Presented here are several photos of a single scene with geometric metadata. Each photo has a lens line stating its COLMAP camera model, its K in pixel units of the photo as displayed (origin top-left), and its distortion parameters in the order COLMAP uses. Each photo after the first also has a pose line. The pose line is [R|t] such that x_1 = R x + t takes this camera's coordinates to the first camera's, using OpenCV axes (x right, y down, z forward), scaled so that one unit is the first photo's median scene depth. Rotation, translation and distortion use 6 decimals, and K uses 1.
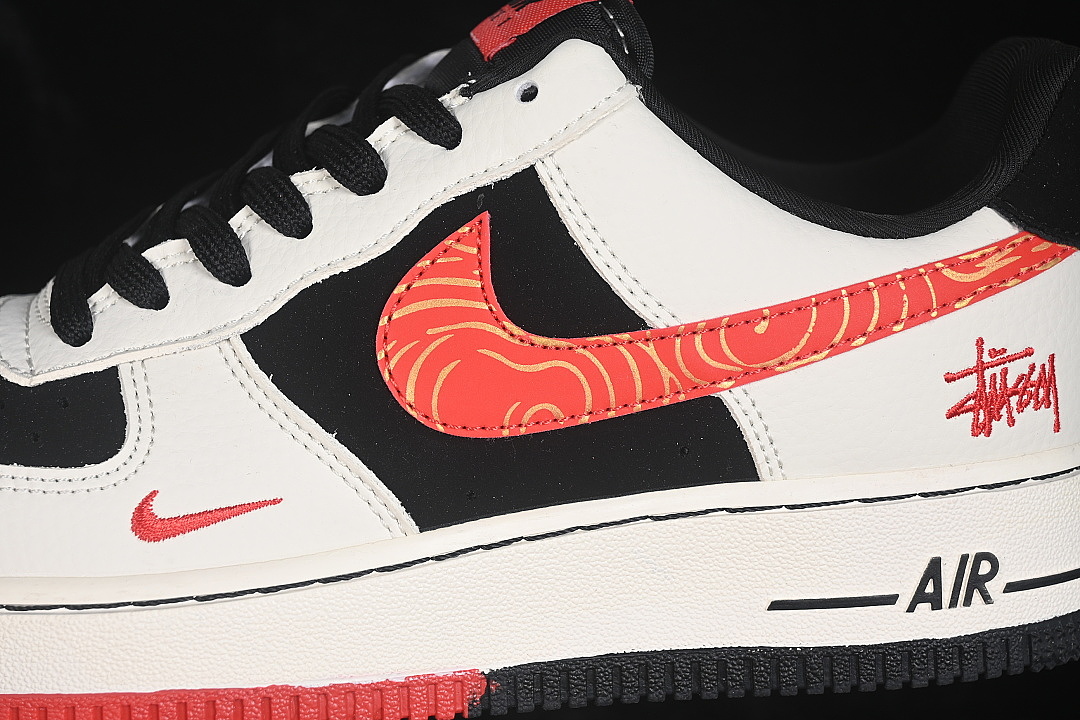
lens RADIAL K [[2348.3, 0, 540.0], [0, 2348.3, 360.0], [0, 0, 1]] dist [0.031071, -0.025763]
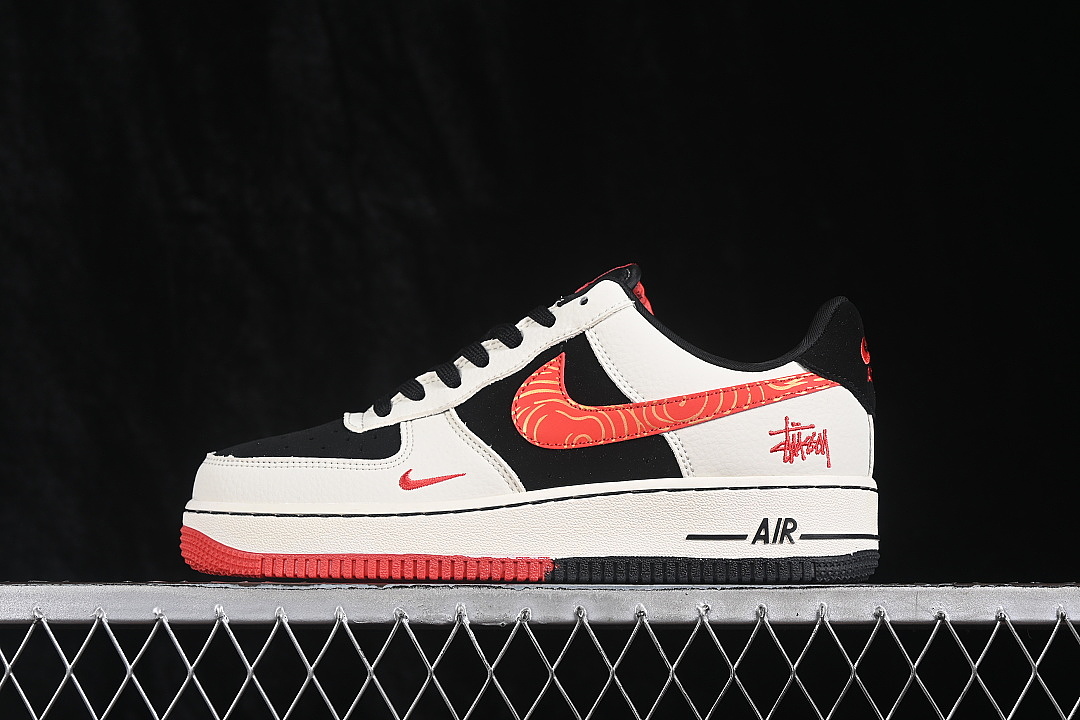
lens RADIAL K [[2262.3, 0, 540.0], [0, 2262.3, 360.0], [0, 0, 1]] dist [-0.085069, -0.454939]
pose [[0.985297, 0.015535, -0.170144, 0.322453], [-0.061775, 0.960875, -0.270006, 0.528208], [0.159293, 0.276547, 0.947706, -1.052824]]
